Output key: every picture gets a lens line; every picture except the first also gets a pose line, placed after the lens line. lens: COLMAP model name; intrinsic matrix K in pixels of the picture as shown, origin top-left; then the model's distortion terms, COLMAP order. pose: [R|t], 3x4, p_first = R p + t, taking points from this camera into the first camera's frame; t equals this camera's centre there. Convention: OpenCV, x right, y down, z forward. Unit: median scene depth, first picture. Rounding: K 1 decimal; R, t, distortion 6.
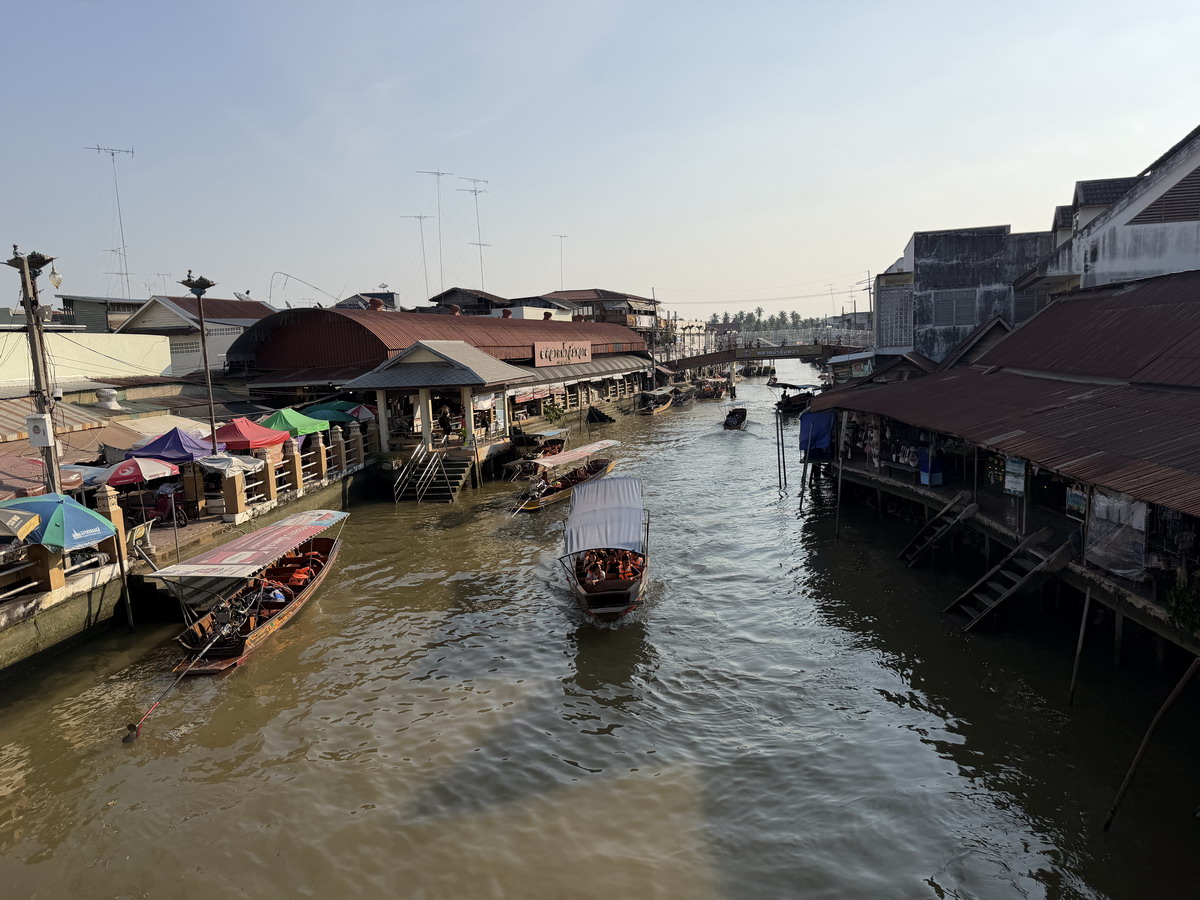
lens RADIAL K [[821.9, 0, 594.7], [0, 821.9, 452.1], [0, 0, 1]] dist [0.076420, -0.110148]
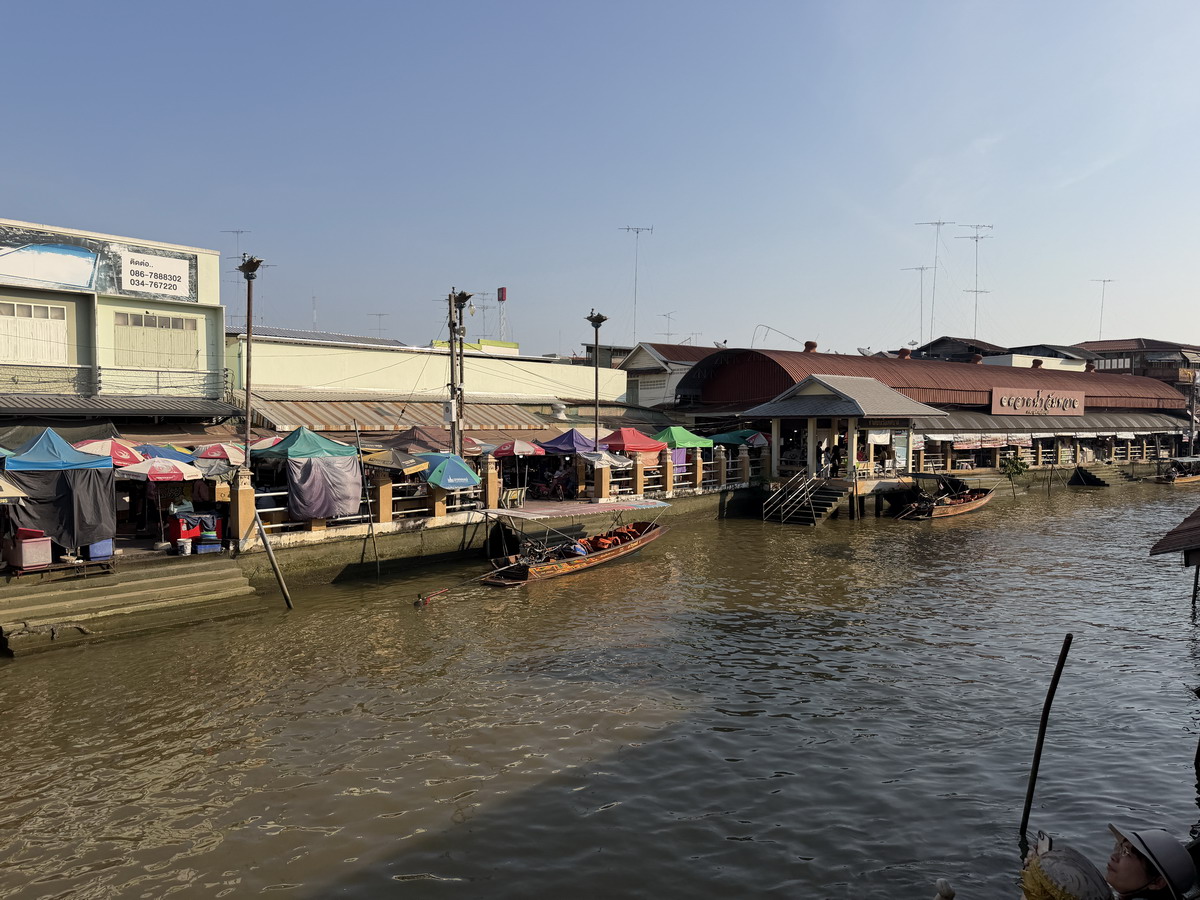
lens RADIAL K [[821.9, 0, 594.7], [0, 821.9, 452.1], [0, 0, 1]] dist [0.076420, -0.110148]
pose [[0.796593, 0.067620, -0.600722, 0.209111], [-0.112826, 0.992894, -0.037850, 0.036305], [0.593893, 0.097928, 0.798562, -0.004652]]
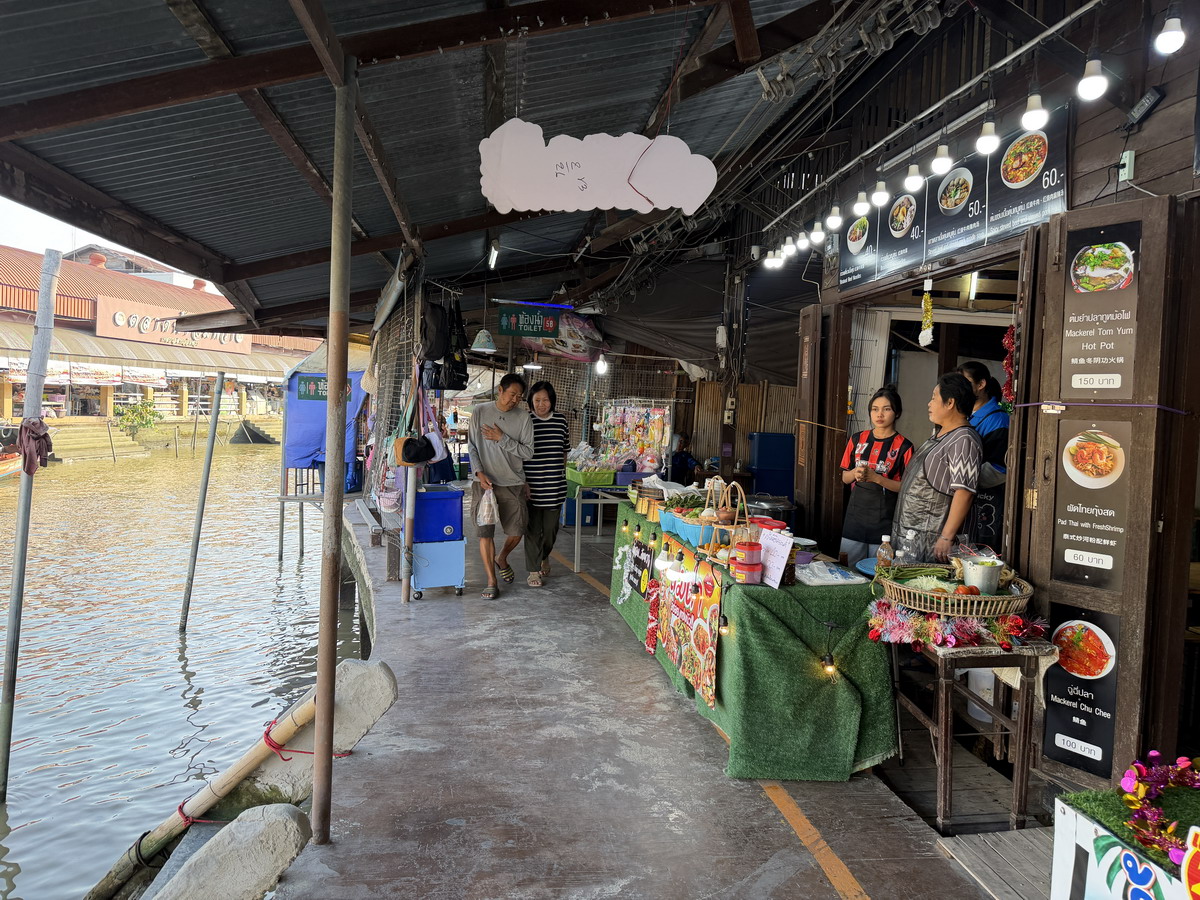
lens RADIAL K [[821.9, 0, 594.7], [0, 821.9, 452.1], [0, 0, 1]] dist [0.076420, -0.110148]
pose [[0.980488, 0.074250, 0.182018, 0.281069], [-0.061251, 0.995222, -0.076034, 0.009706], [-0.186794, 0.063402, 0.980351, 0.511814]]
